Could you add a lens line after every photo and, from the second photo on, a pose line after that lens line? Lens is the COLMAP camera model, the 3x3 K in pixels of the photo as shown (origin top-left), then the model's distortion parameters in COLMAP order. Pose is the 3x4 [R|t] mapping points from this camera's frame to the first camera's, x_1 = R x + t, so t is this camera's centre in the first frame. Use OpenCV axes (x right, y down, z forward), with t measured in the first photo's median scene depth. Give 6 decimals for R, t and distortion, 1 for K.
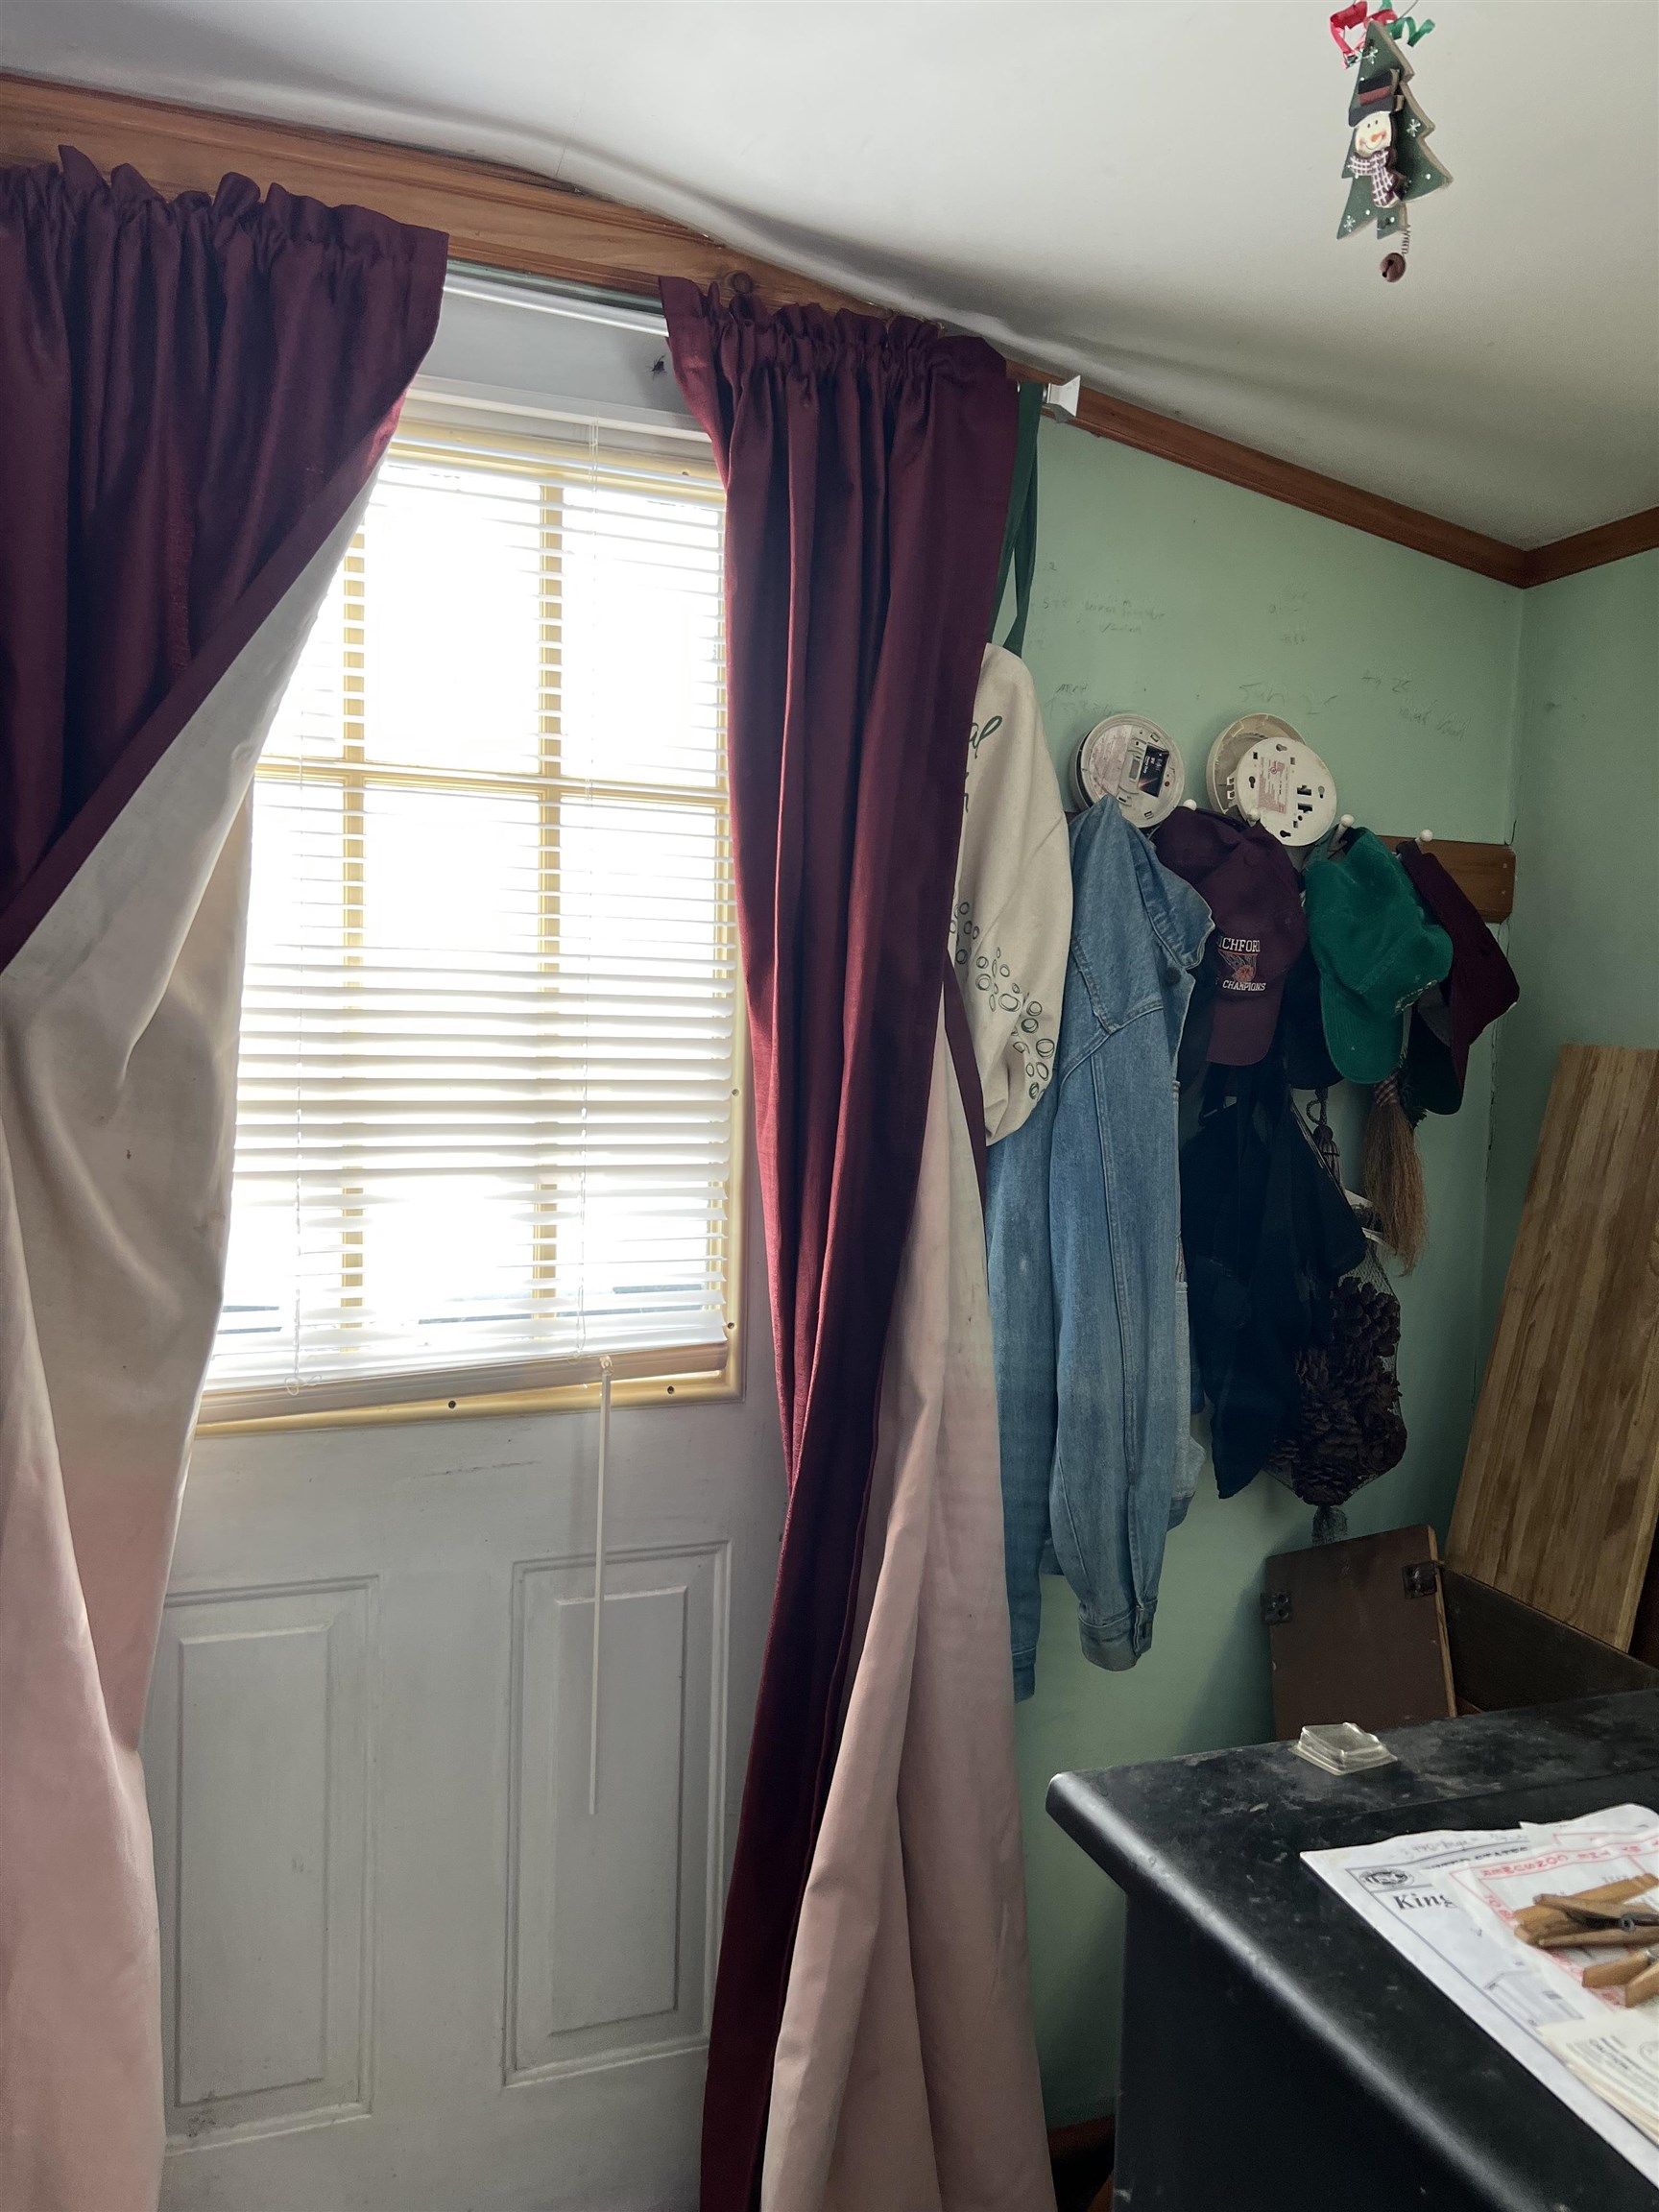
lens RADIAL K [[1677.6, 0, 831.5], [0, 1677.6, 1115.4], [0, 0, 1]] dist [0.048069, -0.046483]
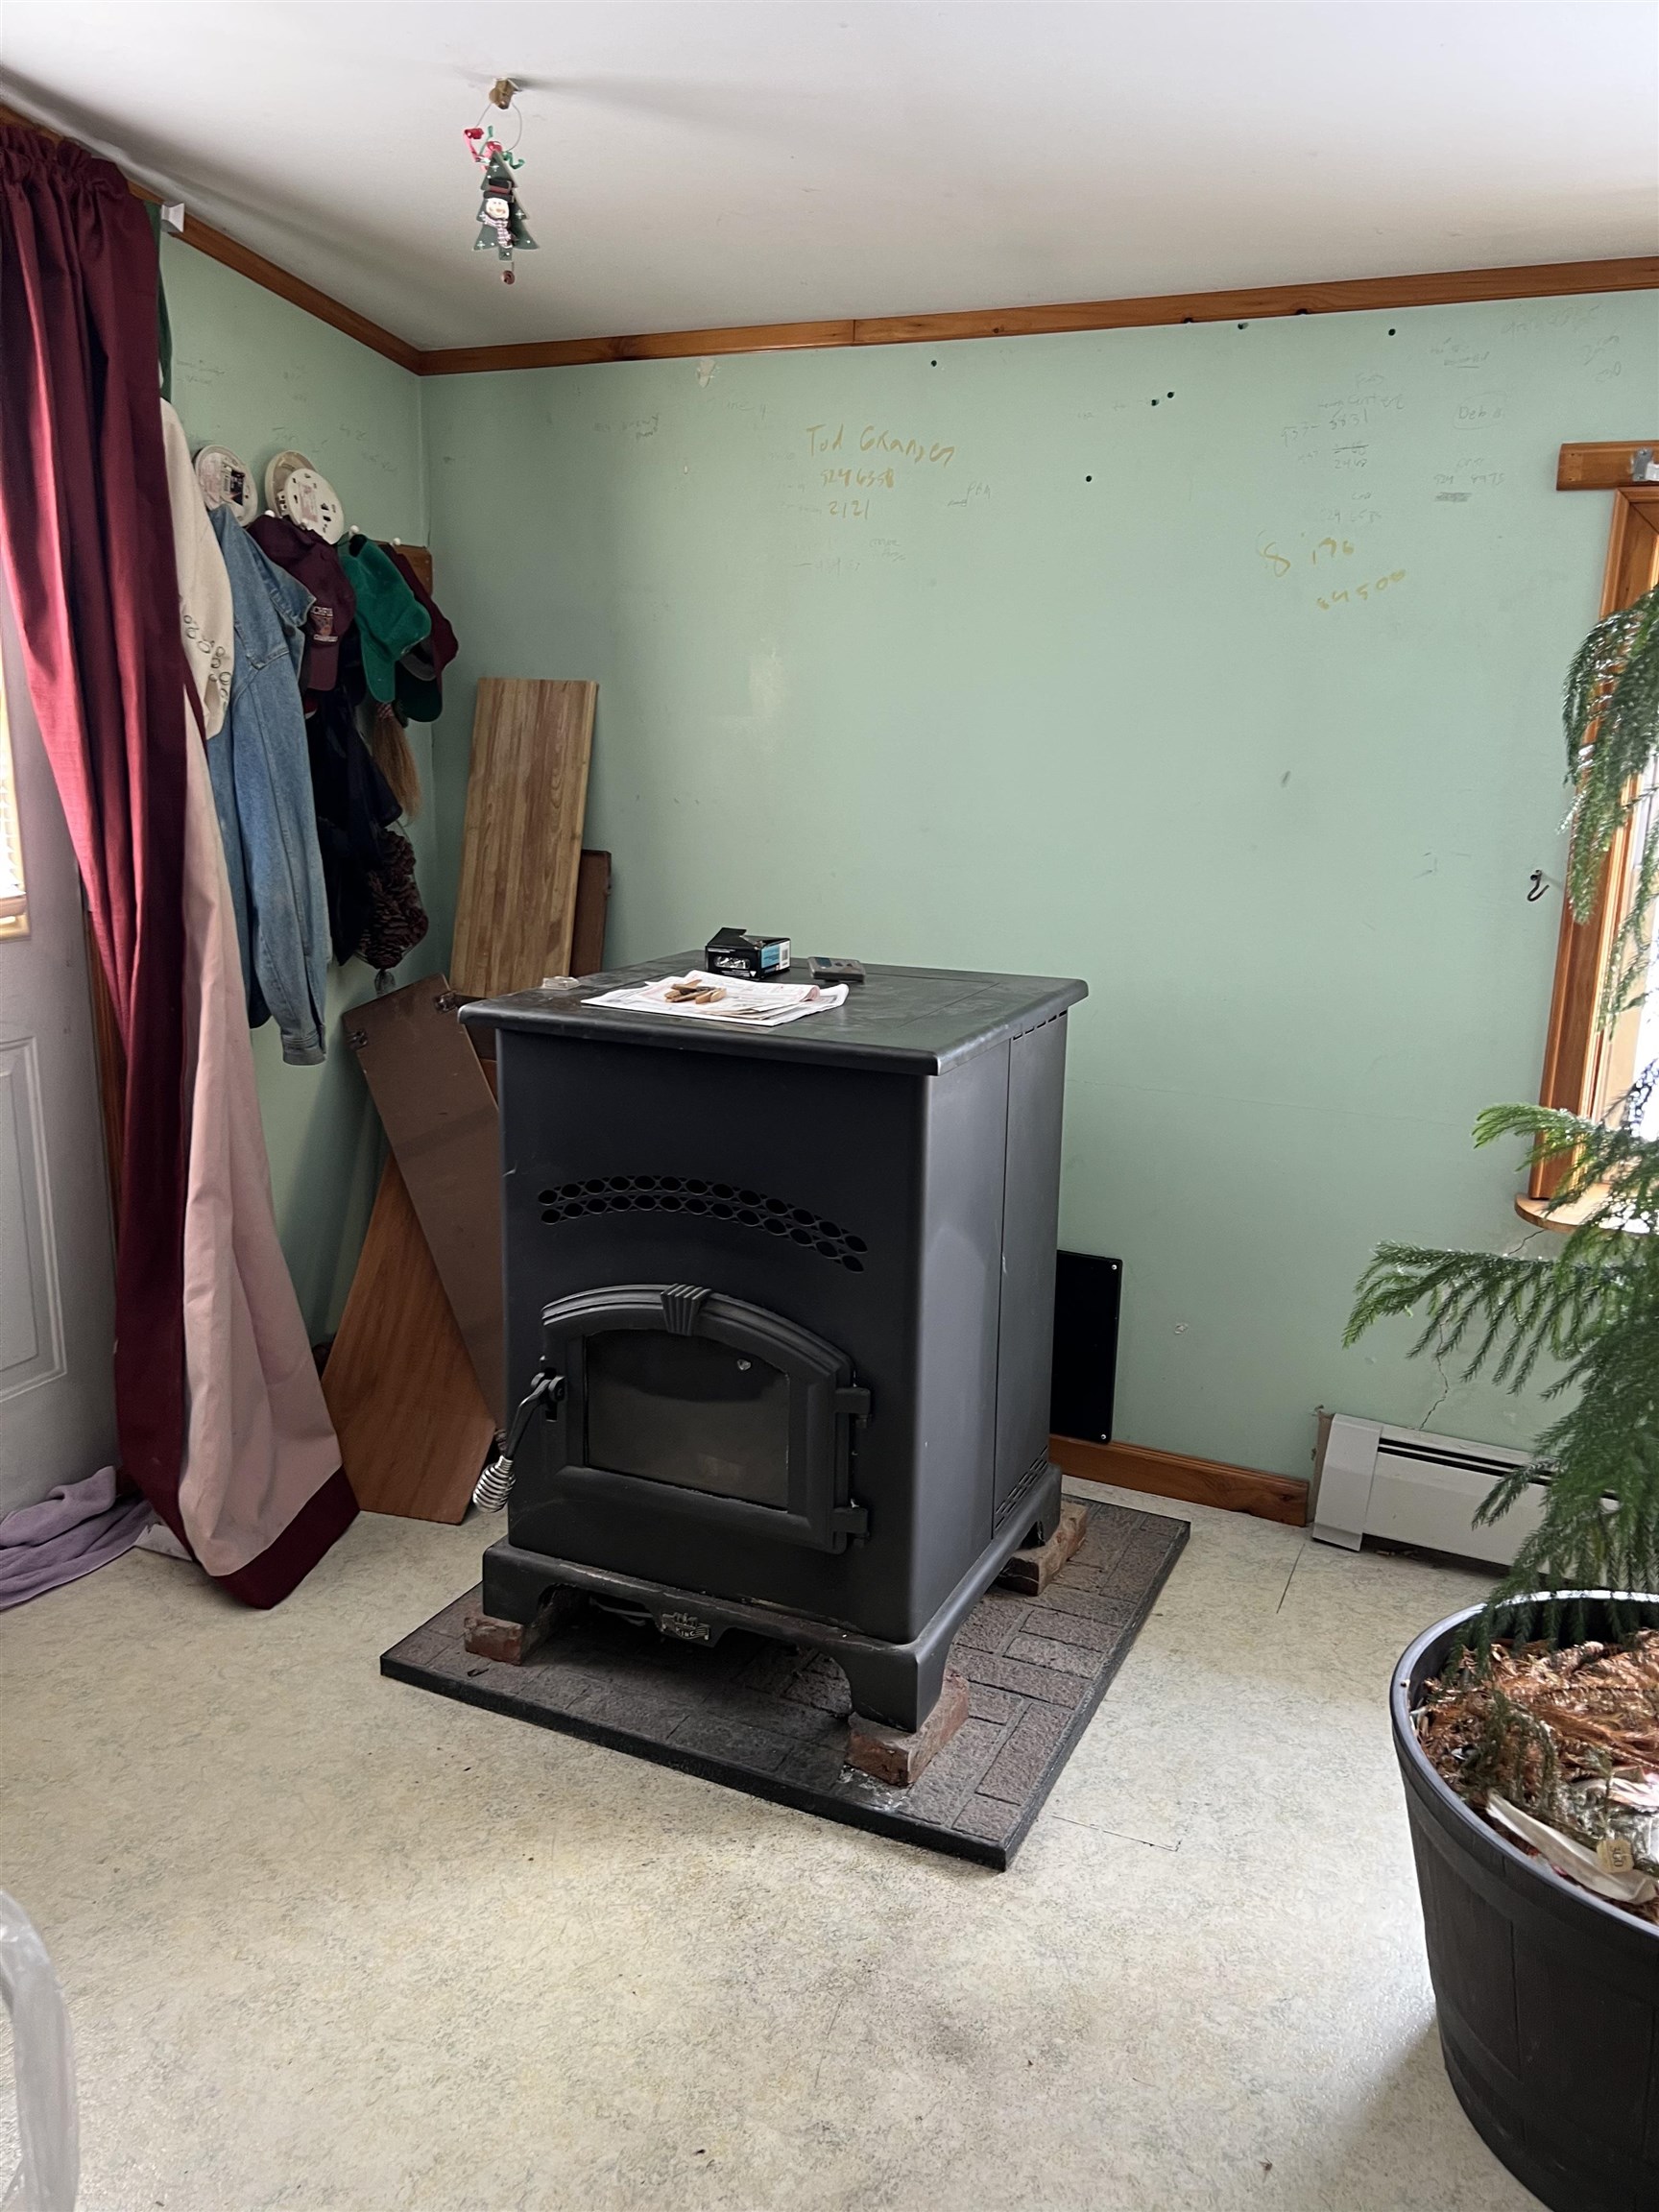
lens RADIAL K [[1677.6, 0, 818.3], [0, 1677.6, 1095.7], [0, 0, 1]] dist [0.048069, -0.046483]
pose [[0.714133, -0.174907, 0.677806, -0.557217], [0.048055, 0.978246, 0.201805, 0.043978], [-0.698359, -0.111543, 0.707003, -0.477671]]
